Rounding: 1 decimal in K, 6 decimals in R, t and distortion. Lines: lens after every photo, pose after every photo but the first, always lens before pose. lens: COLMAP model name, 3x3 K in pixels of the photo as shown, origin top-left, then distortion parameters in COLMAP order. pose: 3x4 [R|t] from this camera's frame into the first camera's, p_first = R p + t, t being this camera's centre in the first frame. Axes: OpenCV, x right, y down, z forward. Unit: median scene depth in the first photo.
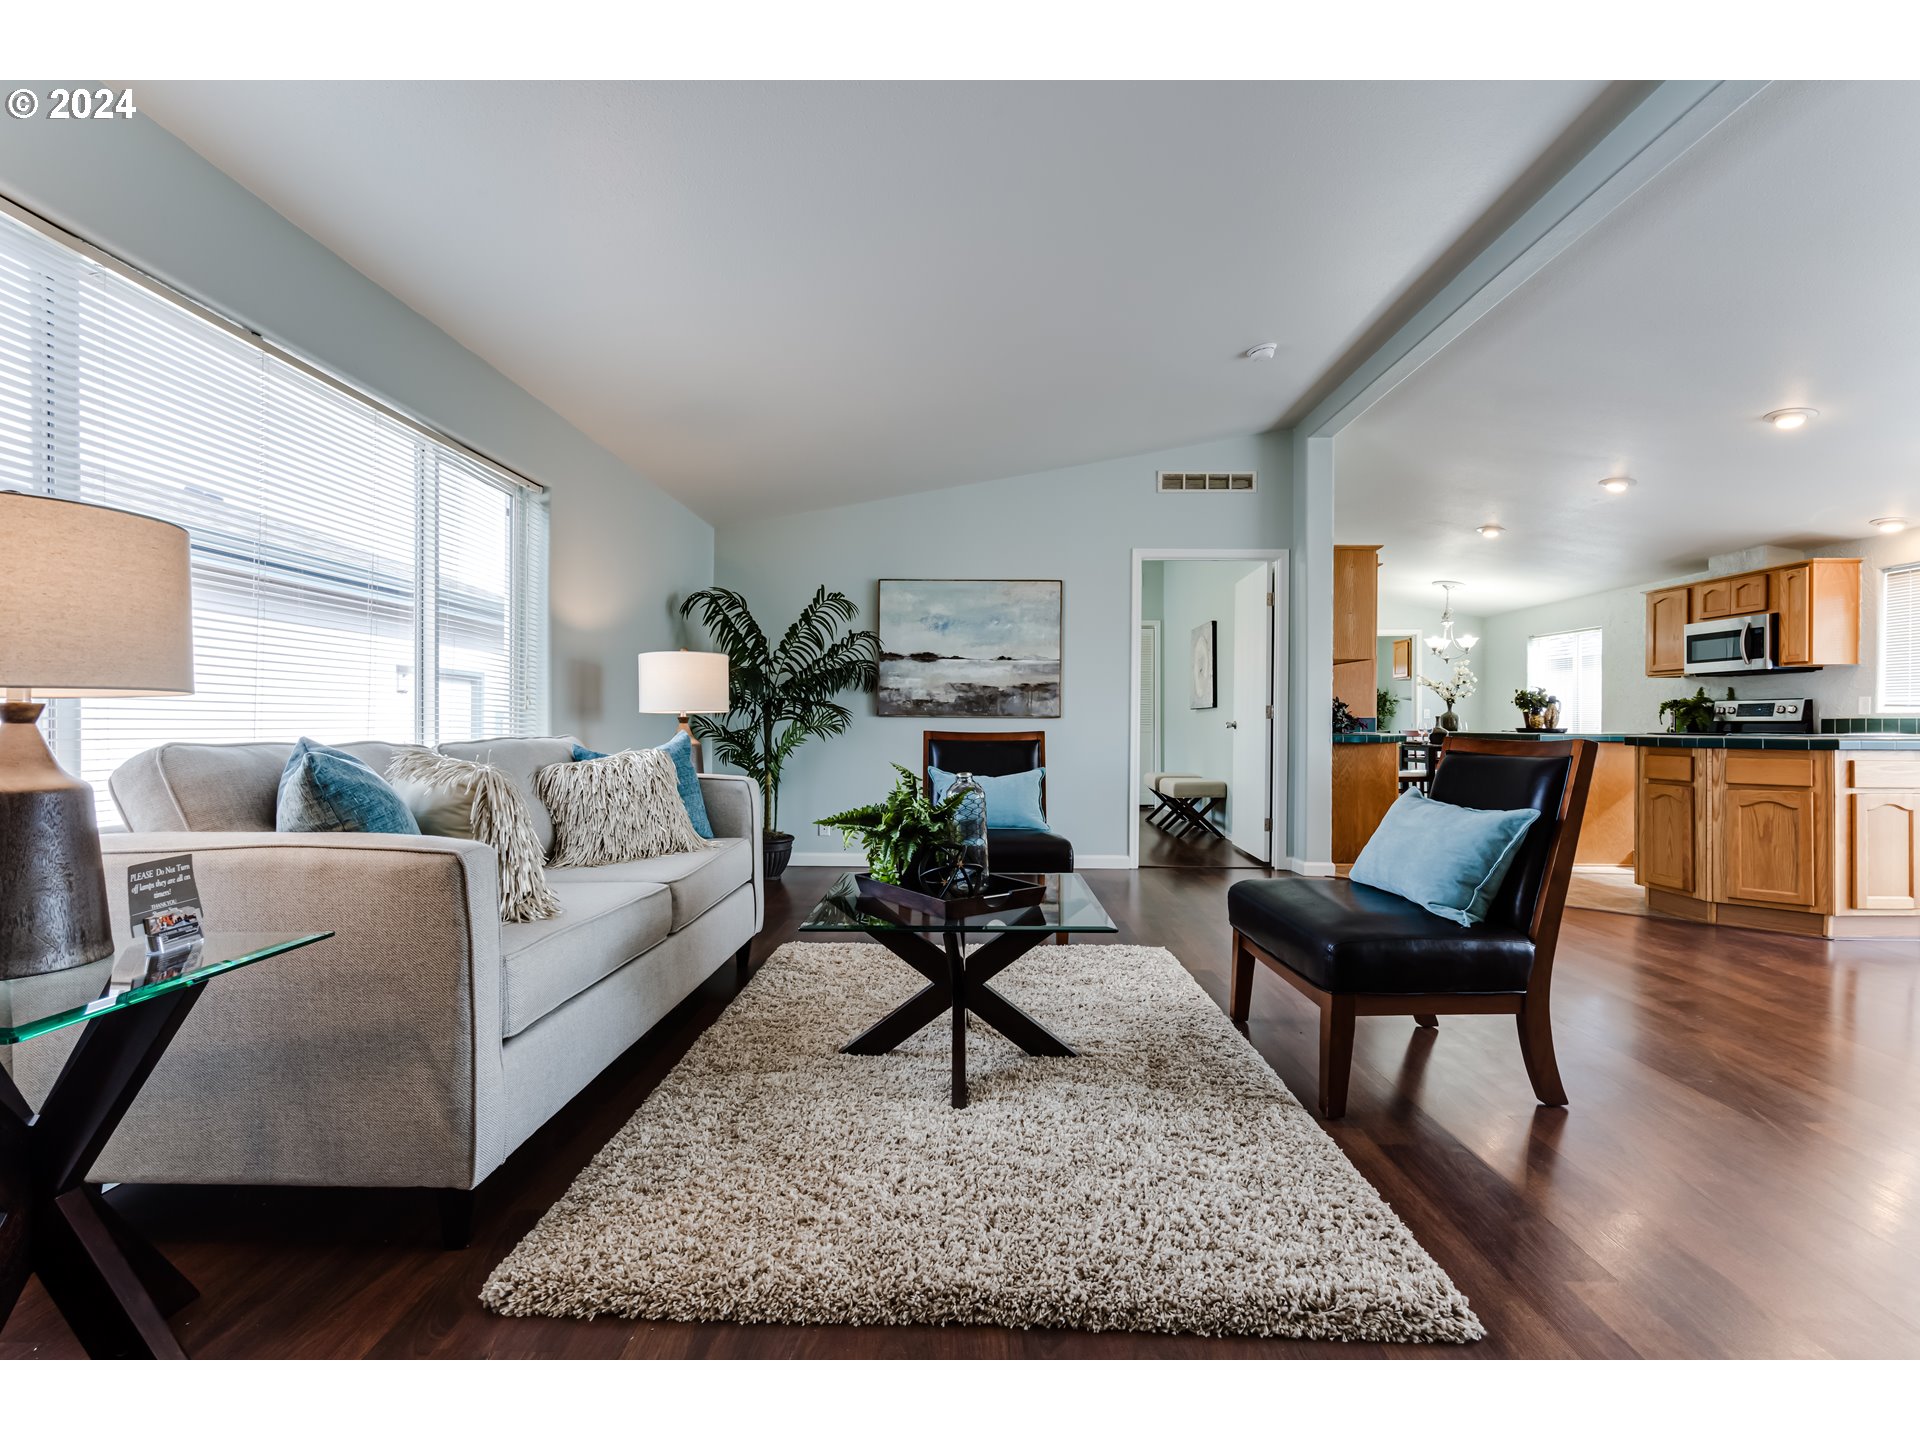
lens RADIAL K [[874.9, 0, 957.4], [0, 874.9, 723.5], [0, 0, 1]] dist [-0.000732, 0.000564]
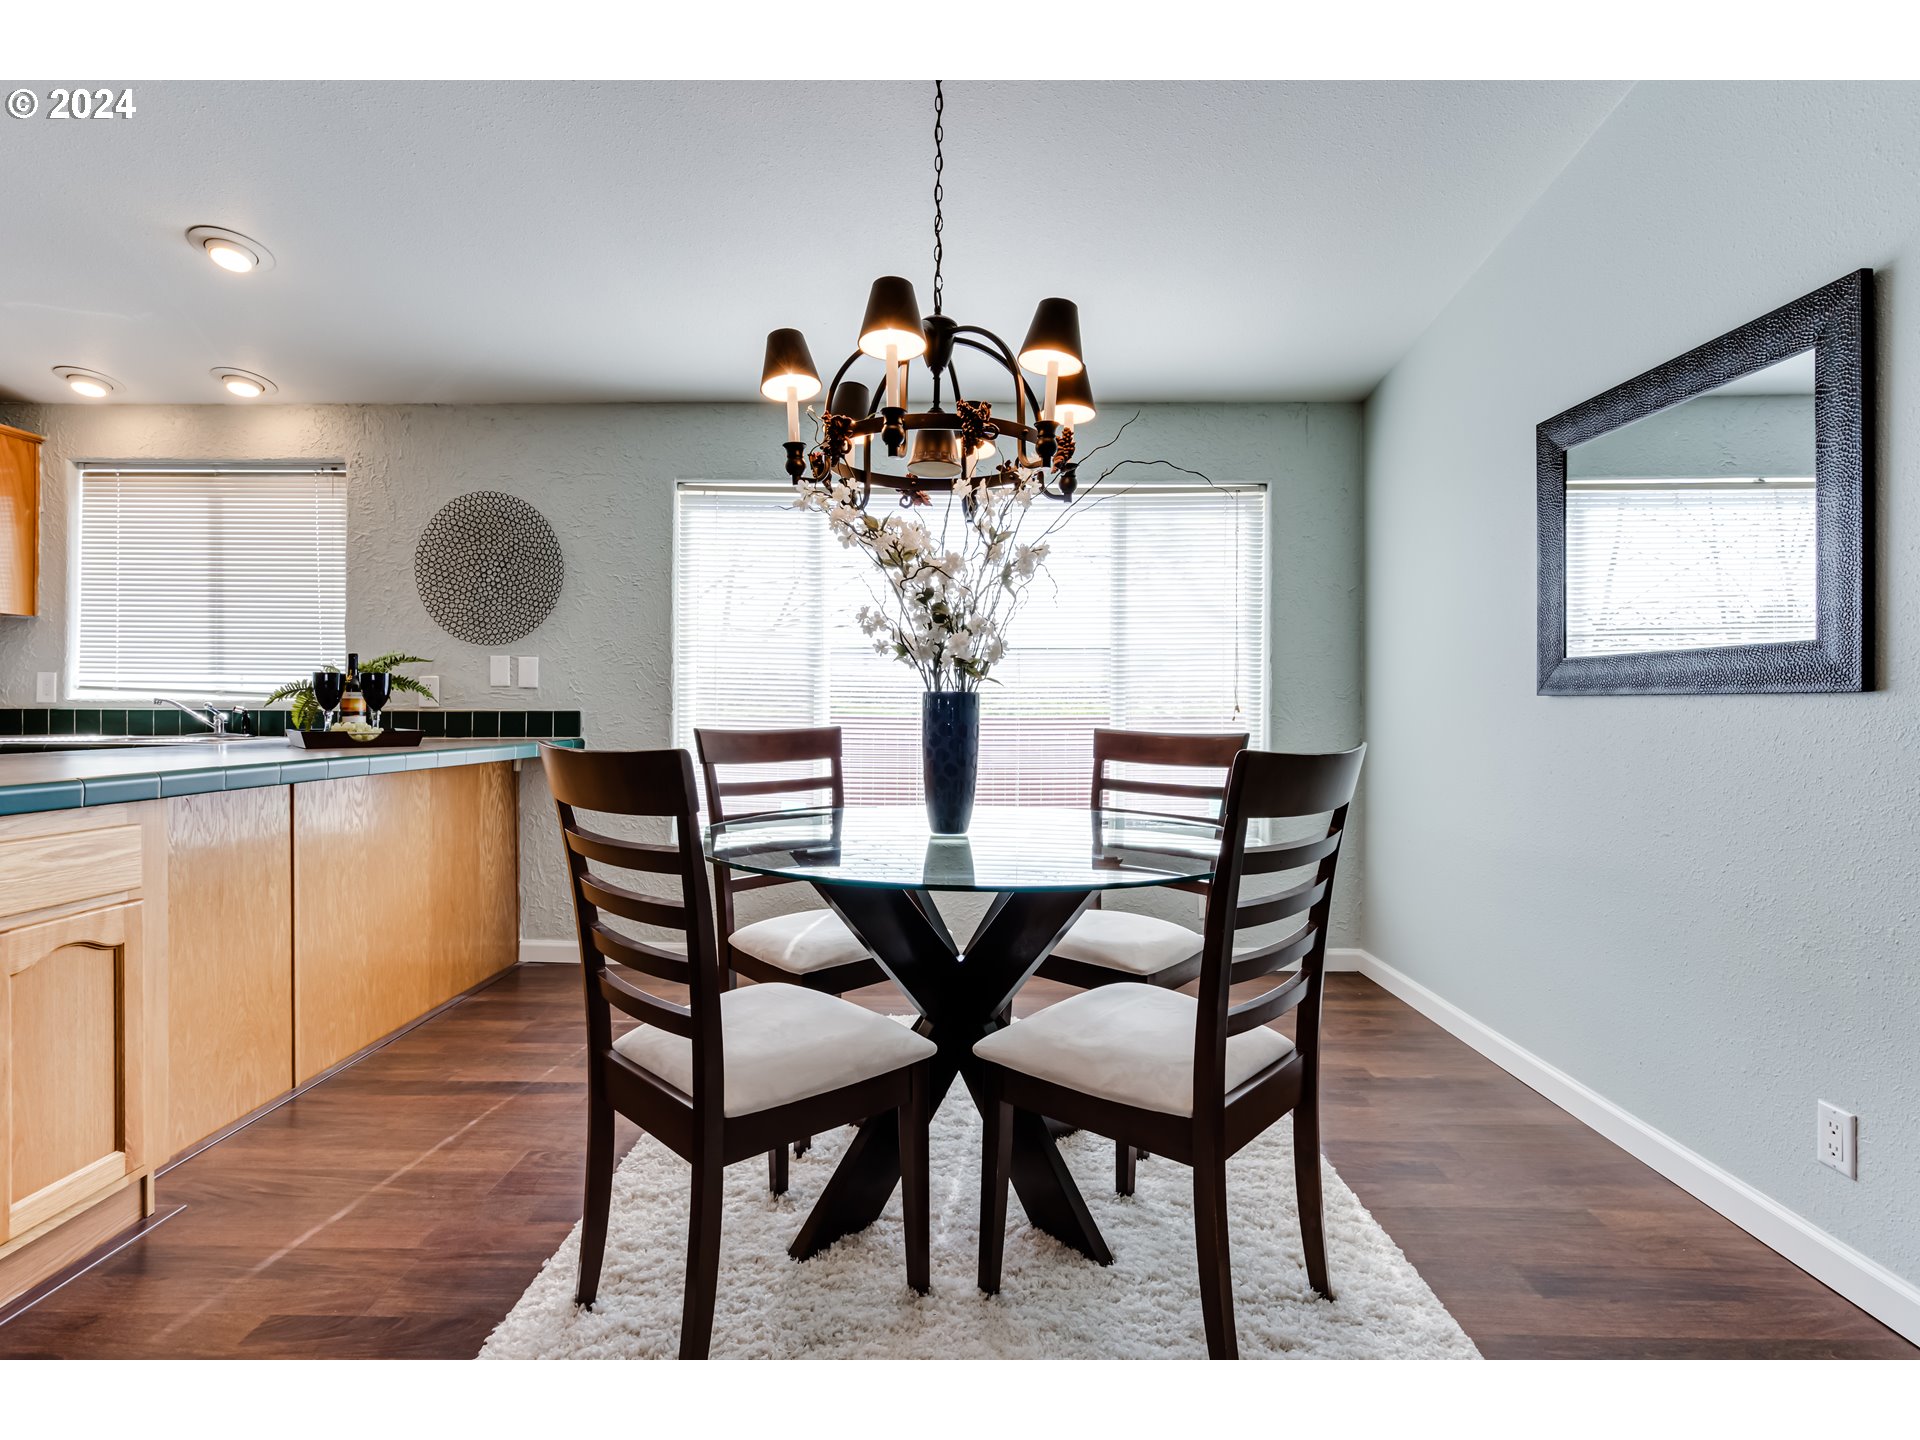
lens RADIAL K [[903.8, 0, 960.1], [0, 903.8, 708.7], [0, 0, 1]] dist [-0.000432, -0.000585]
pose [[-0.006812, -0.005221, 0.999963, 0.432771], [-0.003832, 0.999979, 0.005194, -0.011648], [-0.999969, -0.003796, -0.006832, 0.396489]]
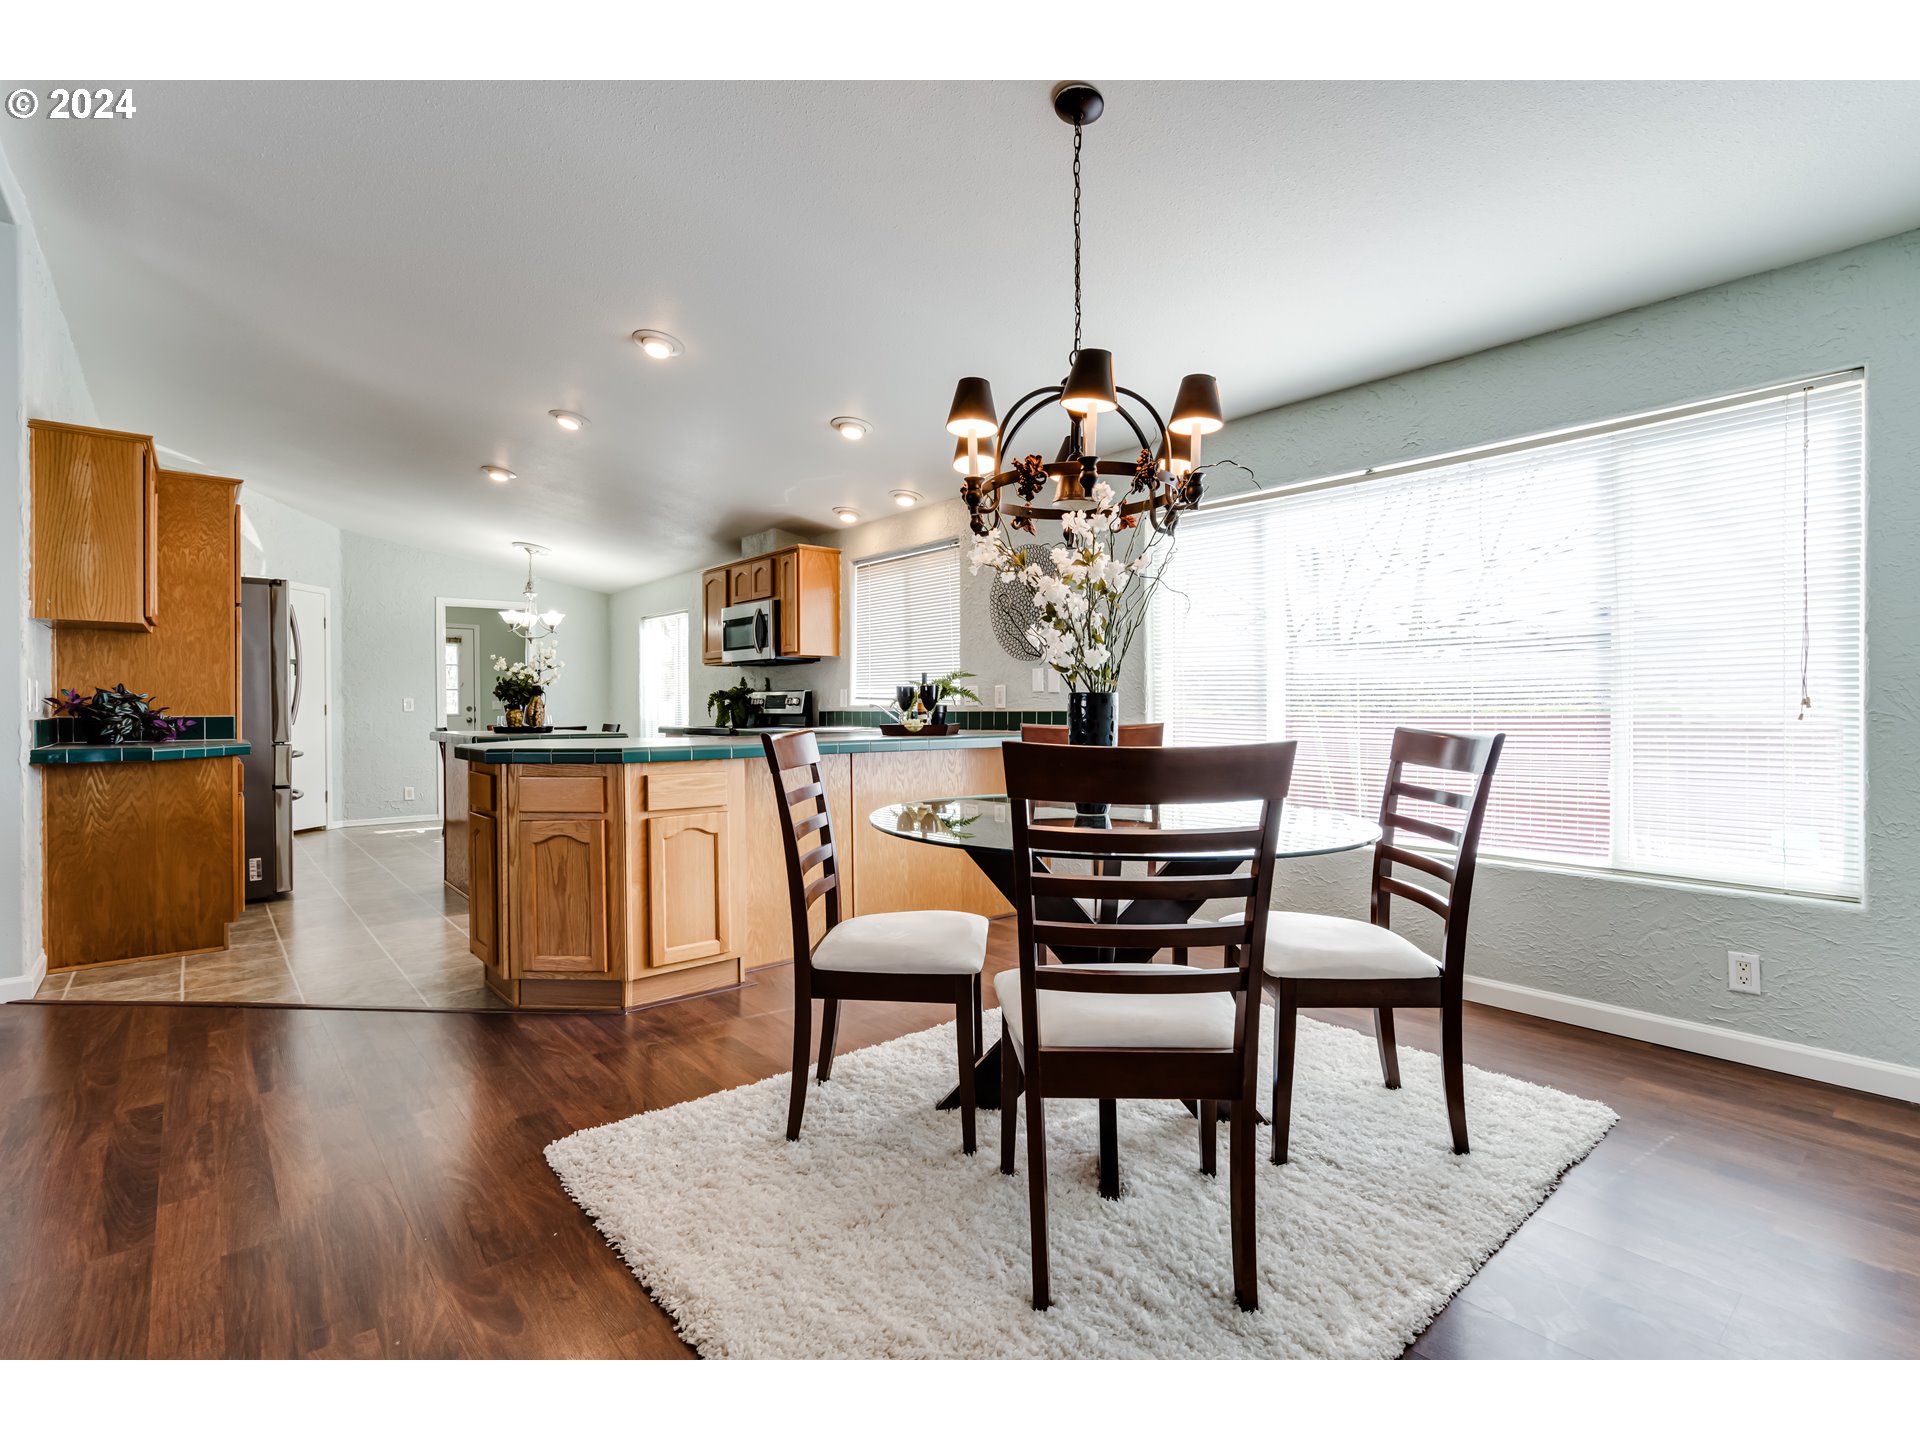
lens RADIAL K [[903.8, 0, 960.1], [0, 903.8, 708.7], [0, 0, 1]] dist [-0.000432, -0.000585]
pose [[0.747047, -0.008695, 0.664715, 0.464278], [0.008327, 0.999958, 0.003722, -0.011176], [-0.664720, 0.002755, 0.747088, 0.149566]]
